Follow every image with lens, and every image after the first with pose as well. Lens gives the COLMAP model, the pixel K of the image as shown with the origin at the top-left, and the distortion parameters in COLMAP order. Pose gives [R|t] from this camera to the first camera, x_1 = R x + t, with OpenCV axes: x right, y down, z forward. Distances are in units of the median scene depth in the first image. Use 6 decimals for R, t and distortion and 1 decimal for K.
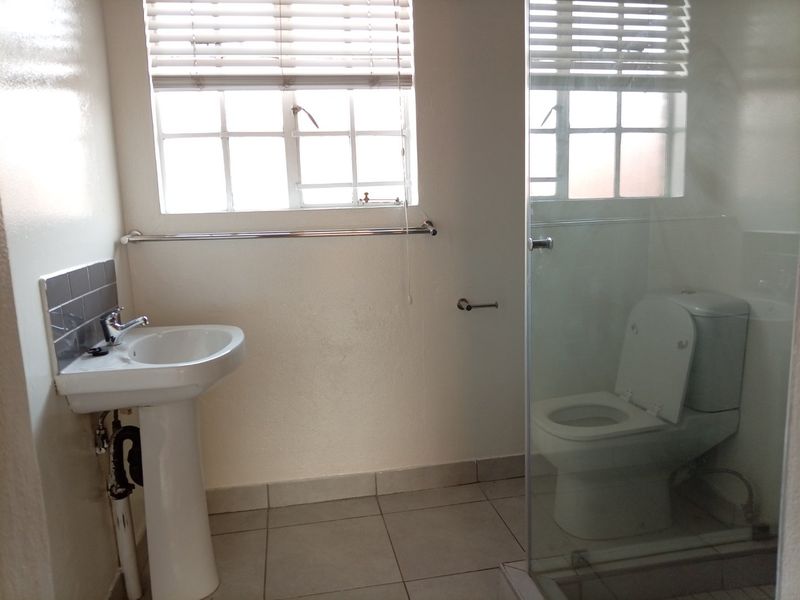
lens RADIAL K [[612.3, 0, 400.3], [0, 612.3, 299.8], [0, 0, 1]] dist [0.012730, -0.010219]
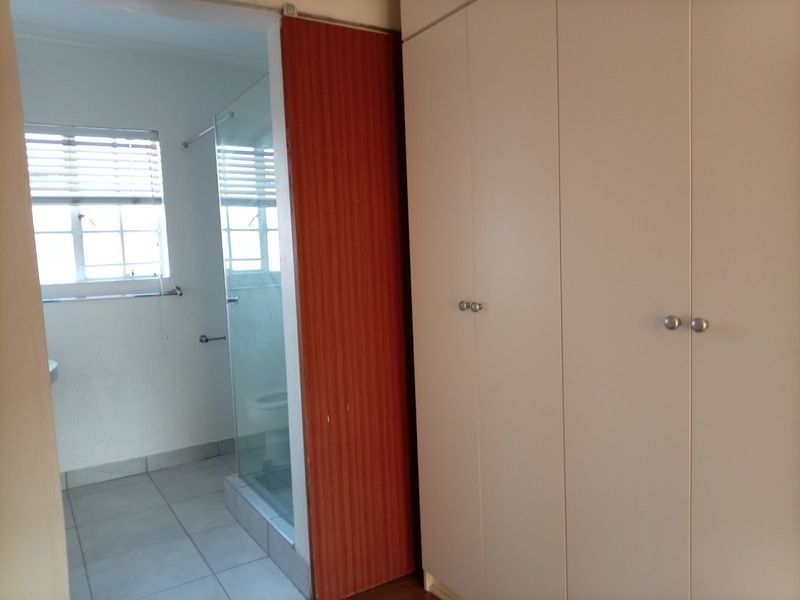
lens RADIAL K [[612.3, 0, 403.5], [0, 612.3, 302.8], [0, 0, 1]] dist [0.012730, -0.010219]
pose [[0.933398, -0.037336, 0.356894, 0.025418], [0.073964, 0.993233, -0.089535, 0.095582], [-0.351136, 0.109970, 0.929844, -0.661069]]
